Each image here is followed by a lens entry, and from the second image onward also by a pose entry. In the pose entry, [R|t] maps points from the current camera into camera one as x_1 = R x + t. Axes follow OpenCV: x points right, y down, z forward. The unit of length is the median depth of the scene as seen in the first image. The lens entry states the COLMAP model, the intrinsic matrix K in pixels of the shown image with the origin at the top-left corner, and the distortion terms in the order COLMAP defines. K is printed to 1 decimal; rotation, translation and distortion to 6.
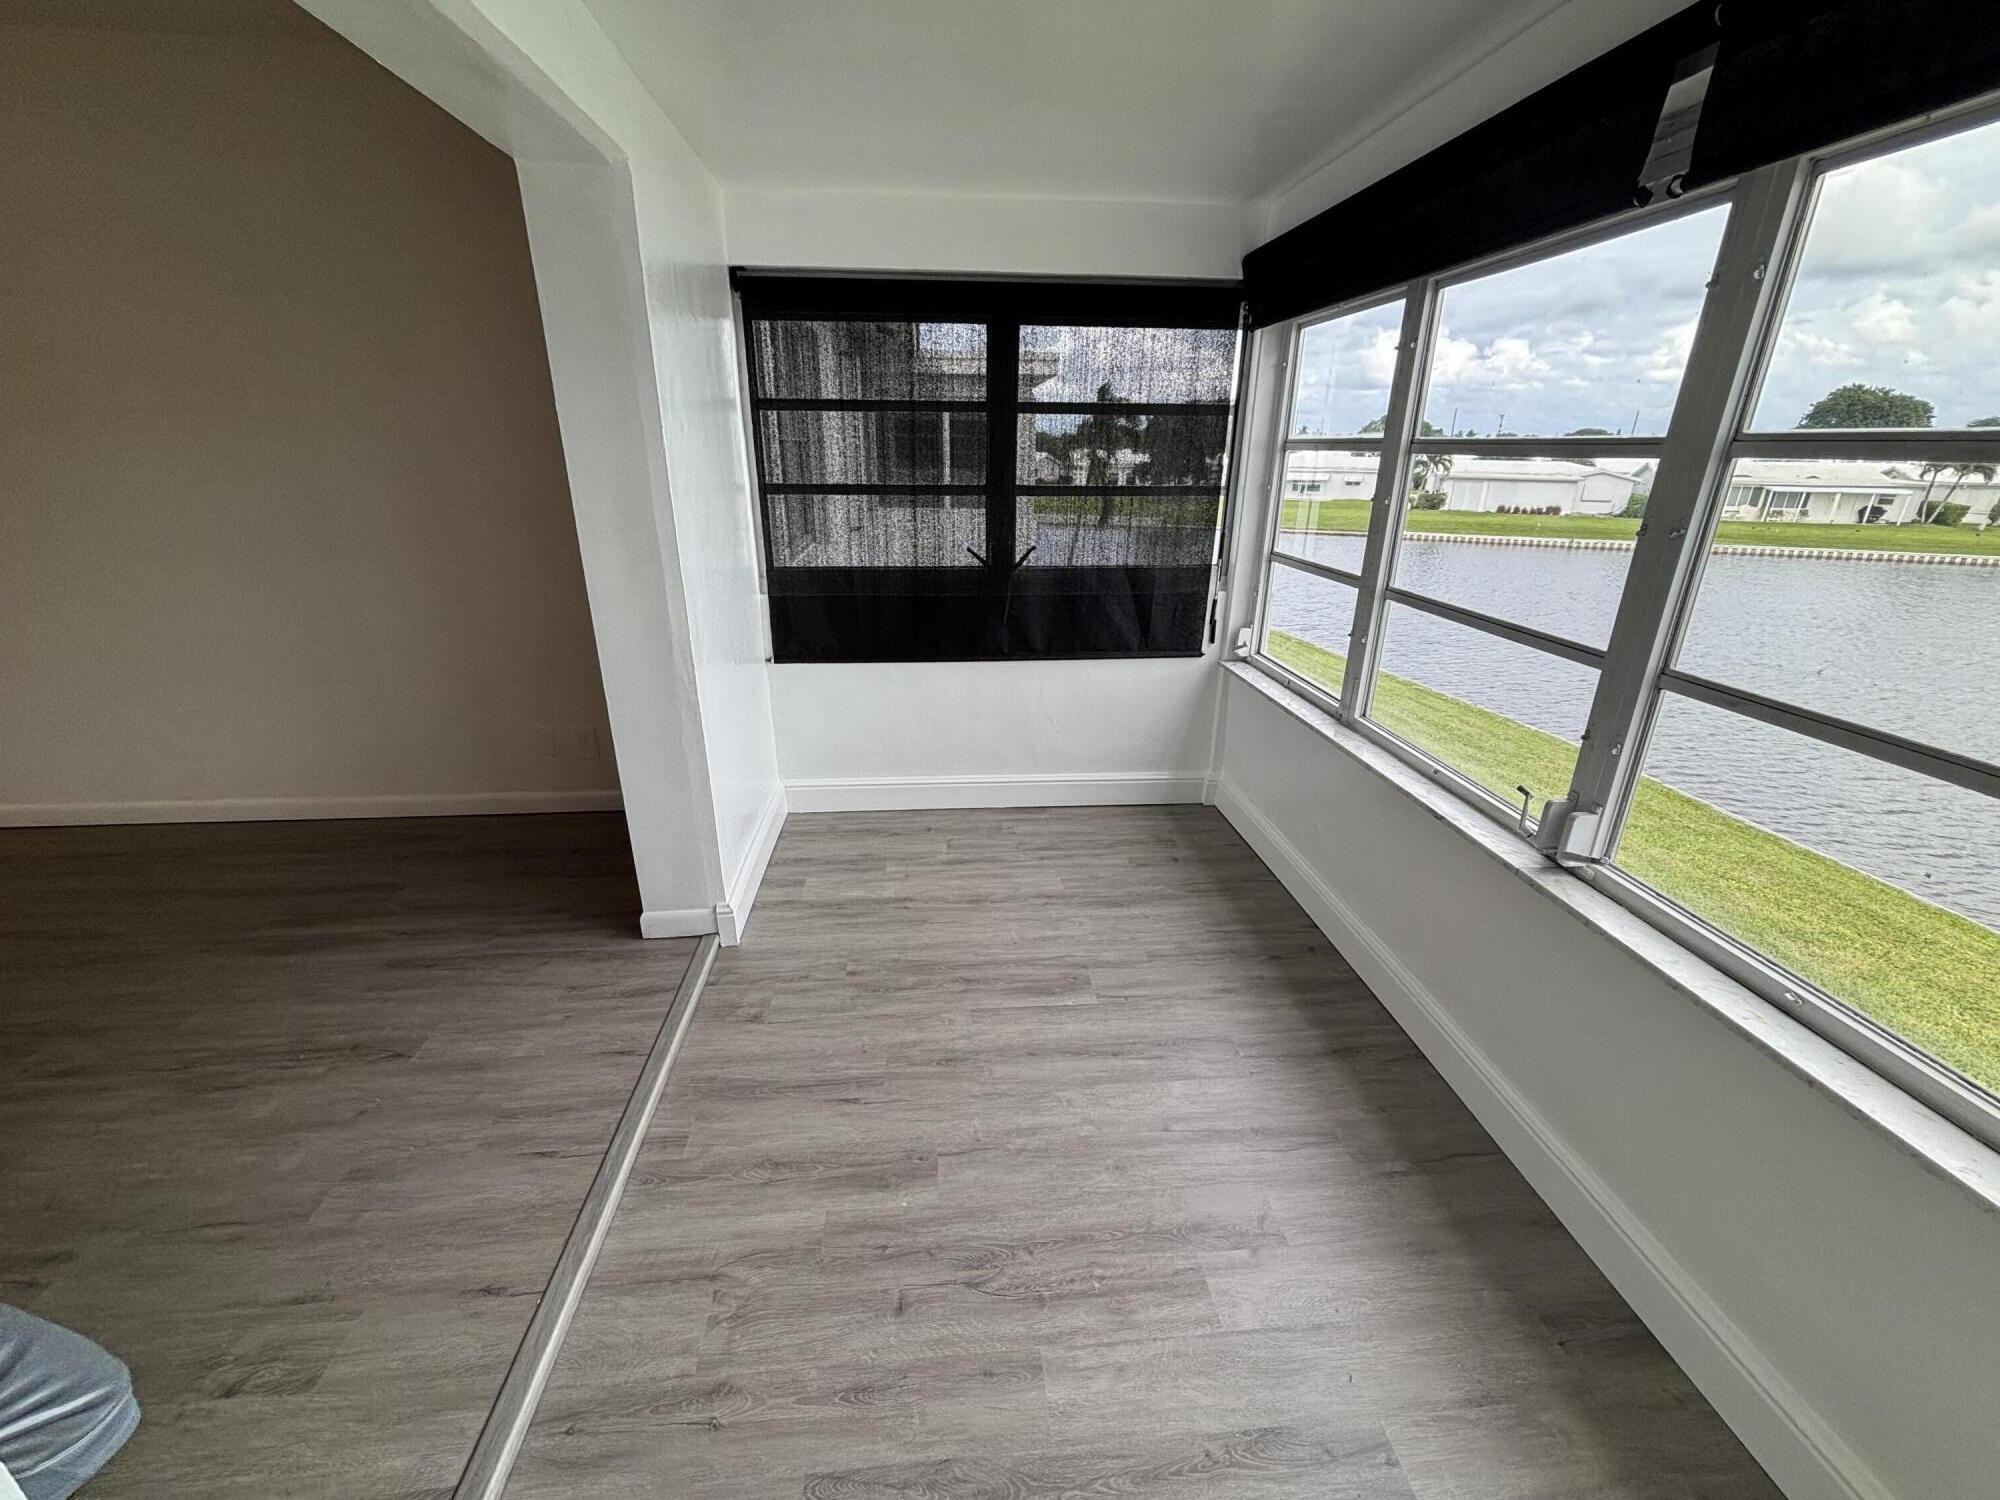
lens RADIAL K [[814.3, 0, 1000.0], [0, 814.3, 750.0], [0, 0, 1]] dist [-0.000370, 0.000063]
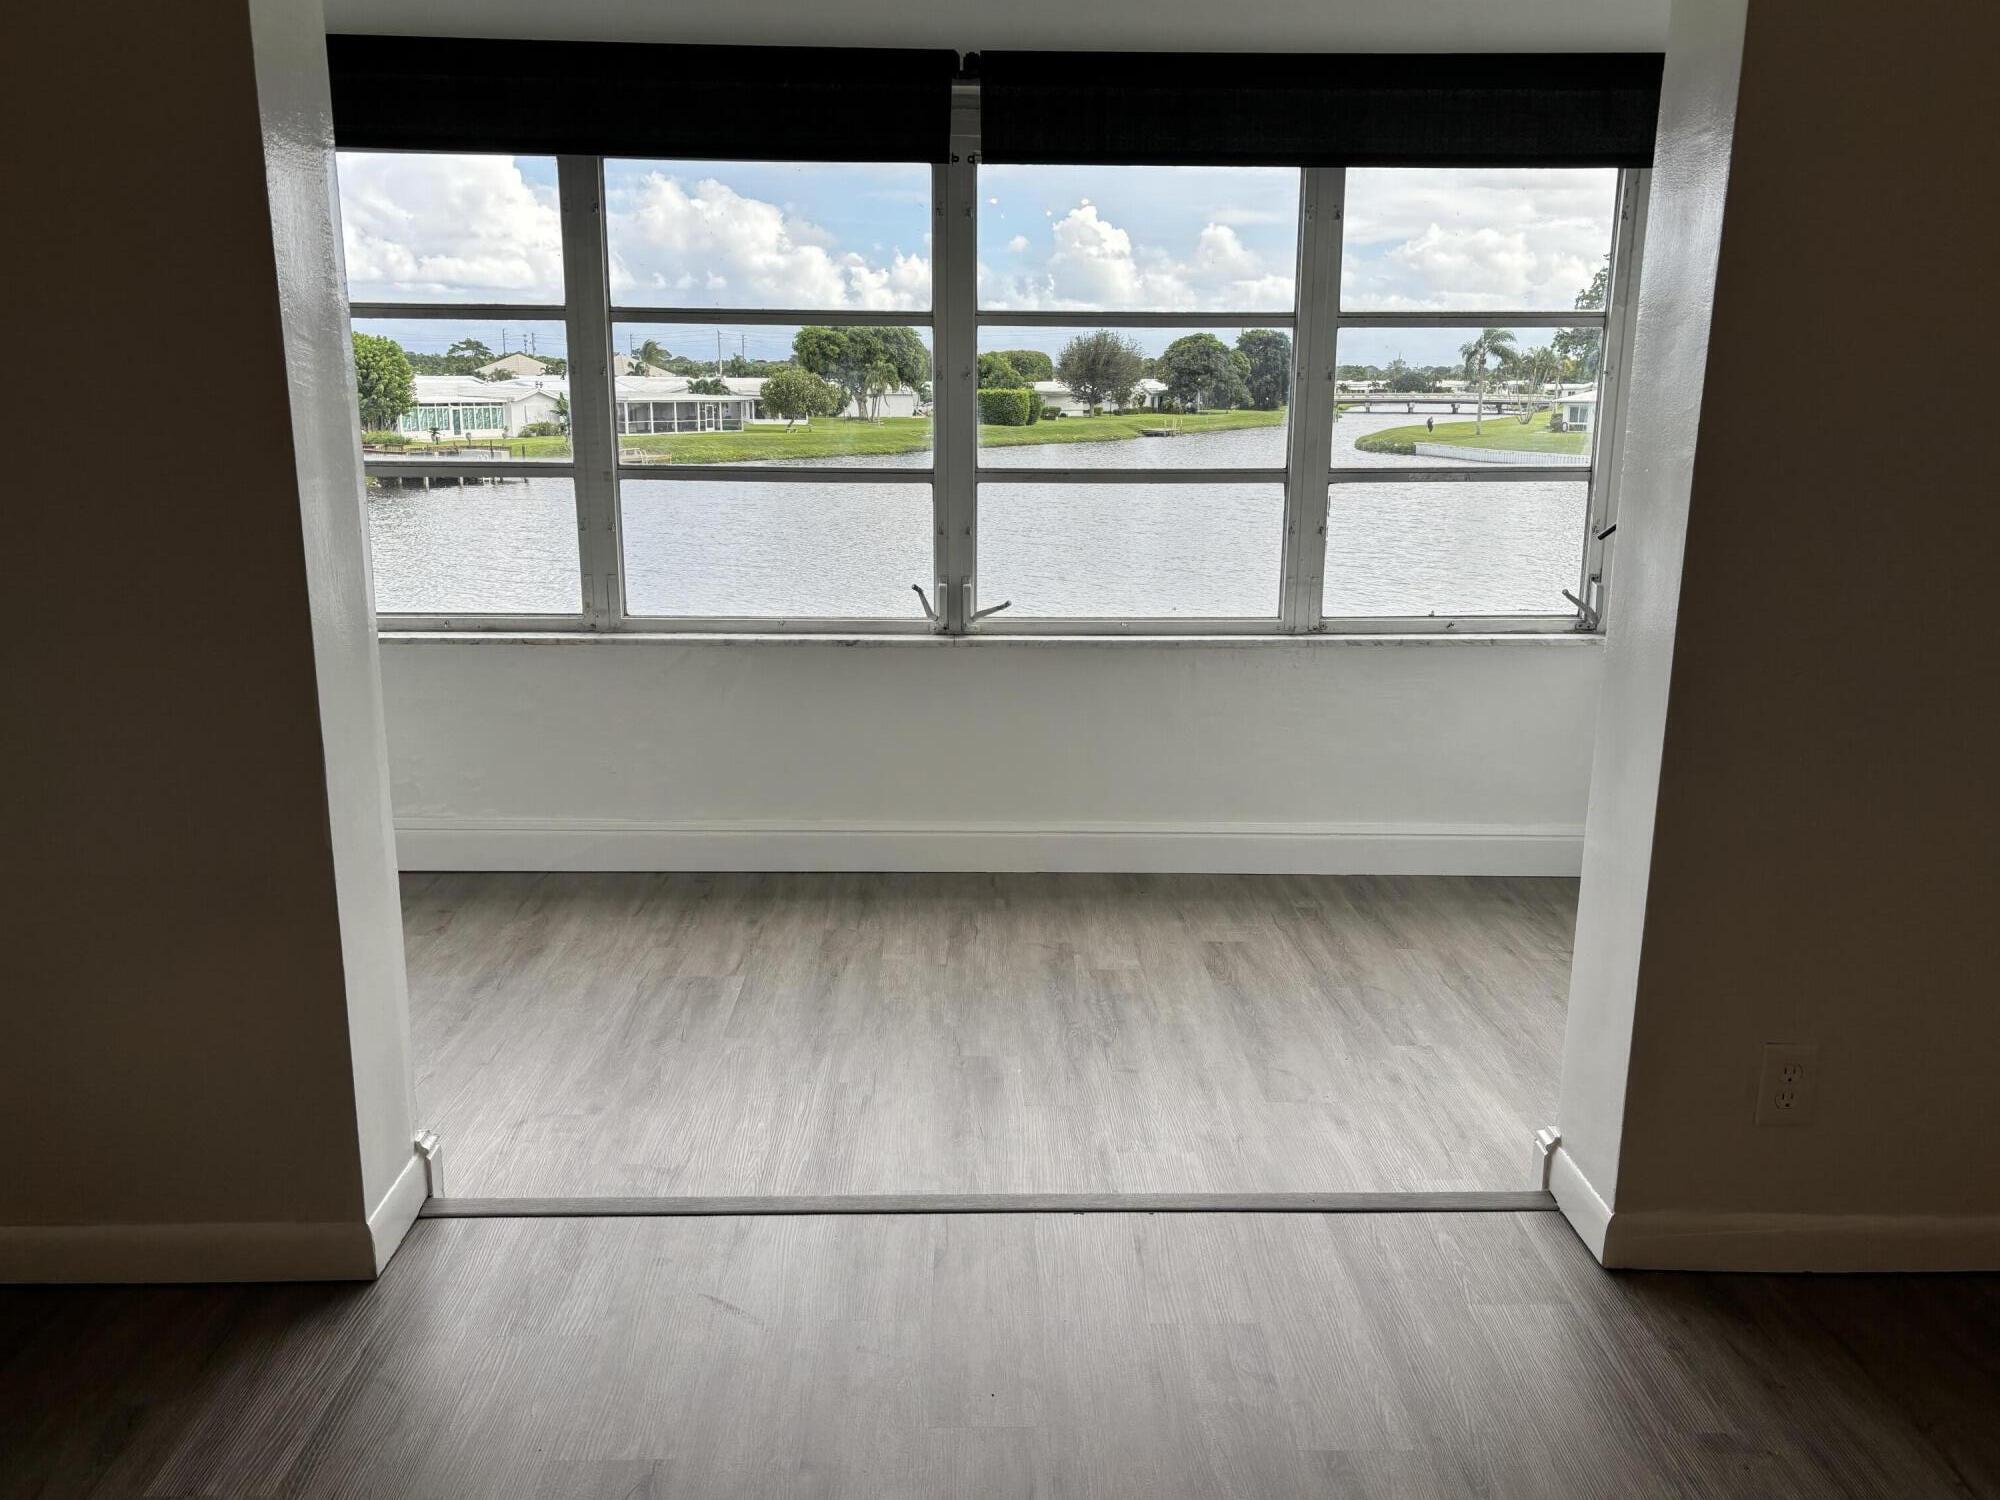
lens RADIAL K [[1561.9, 0, 1000.0], [0, 1561.9, 750.0], [0, 0, 1]] dist [0.056959, -0.003335]
pose [[0.066781, -0.236787, 0.969264, -1.674183], [0.345089, 0.916962, 0.200234, -0.152299], [-0.936191, 0.321110, 0.142949, 0.593308]]
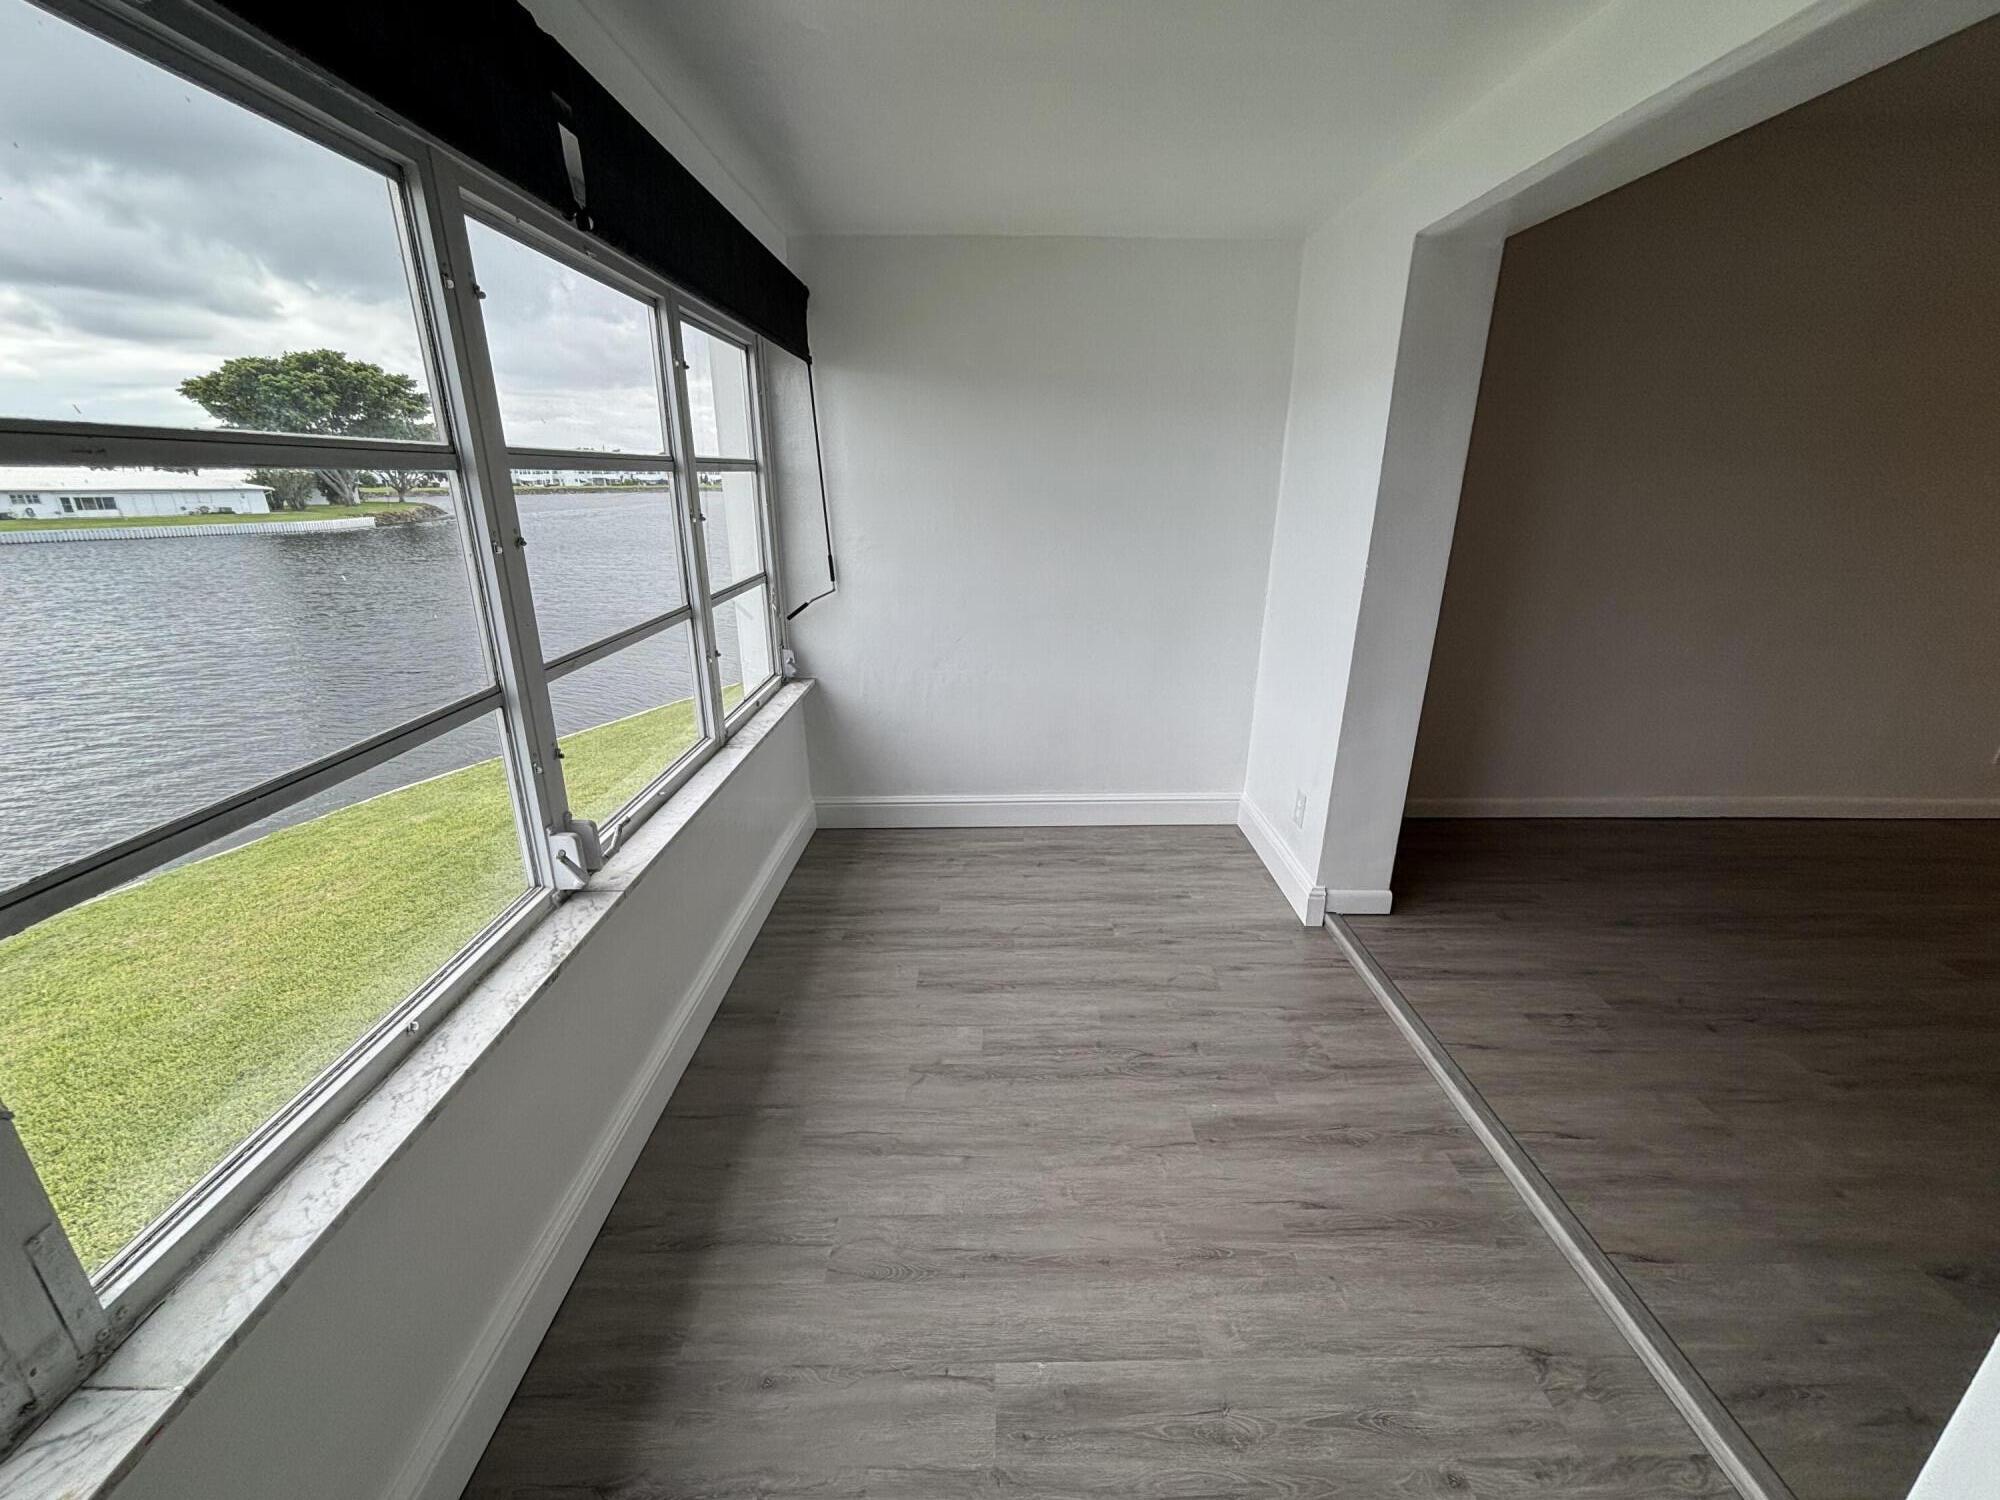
lens RADIAL K [[814.3, 0, 1000.0], [0, 814.3, 750.0], [0, 0, 1]] dist [-0.000370, 0.000063]
pose [[-0.995941, -0.047020, 0.076750, 0.116702], [0.012120, 0.774879, 0.631994, -0.551755], [-0.089188, 0.630359, -0.771164, 1.498547]]
